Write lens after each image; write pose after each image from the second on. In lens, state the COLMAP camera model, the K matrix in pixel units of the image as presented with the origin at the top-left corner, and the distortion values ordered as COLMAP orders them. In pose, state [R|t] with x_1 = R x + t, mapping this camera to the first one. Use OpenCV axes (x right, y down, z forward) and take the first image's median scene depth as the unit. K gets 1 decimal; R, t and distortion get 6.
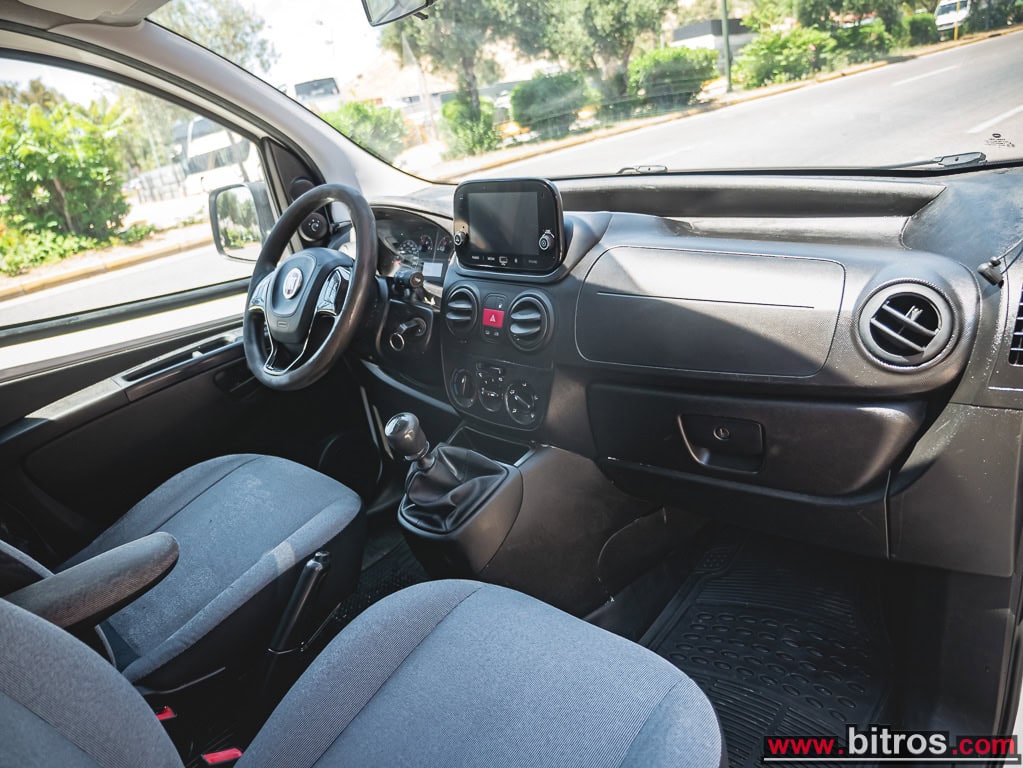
lens RADIAL K [[727.2, 0, 504.9], [0, 727.2, 385.8], [0, 0, 1]] dist [-0.035411, 0.023849]
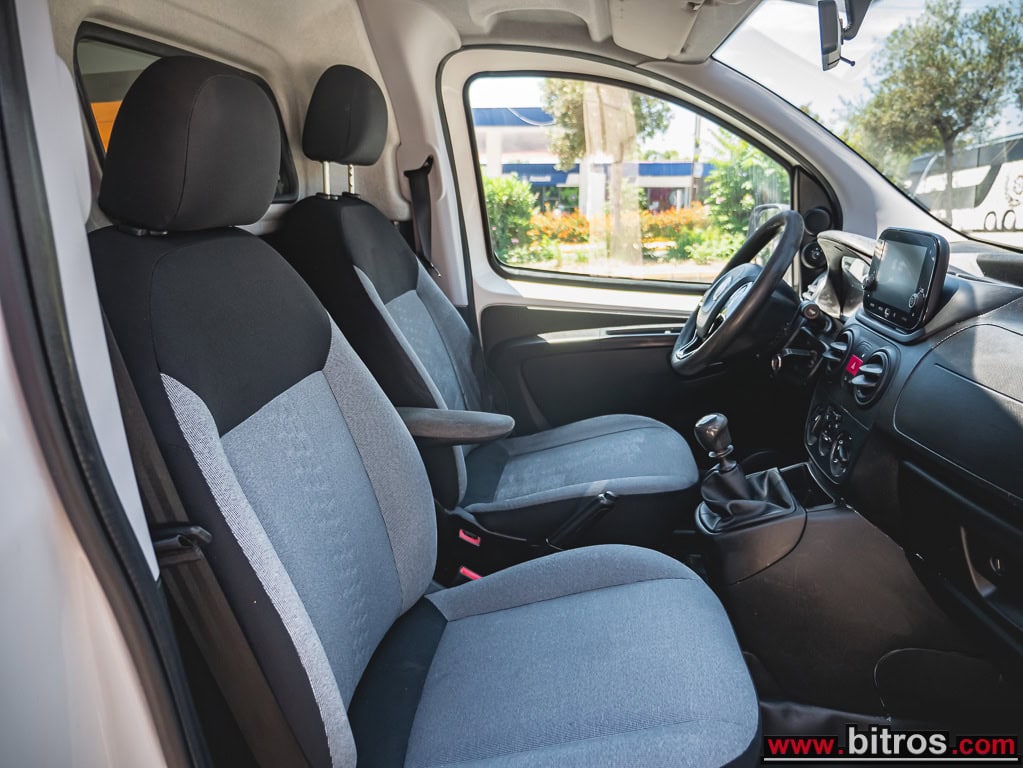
lens RADIAL K [[727.2, 0, 504.9], [0, 727.2, 385.8], [0, 0, 1]] dist [-0.035411, 0.023849]
pose [[0.615600, 0.331838, -0.714787, 0.330180], [-0.356623, 0.926140, 0.122822, -0.015799], [0.702749, 0.179301, 0.688473, 0.002140]]
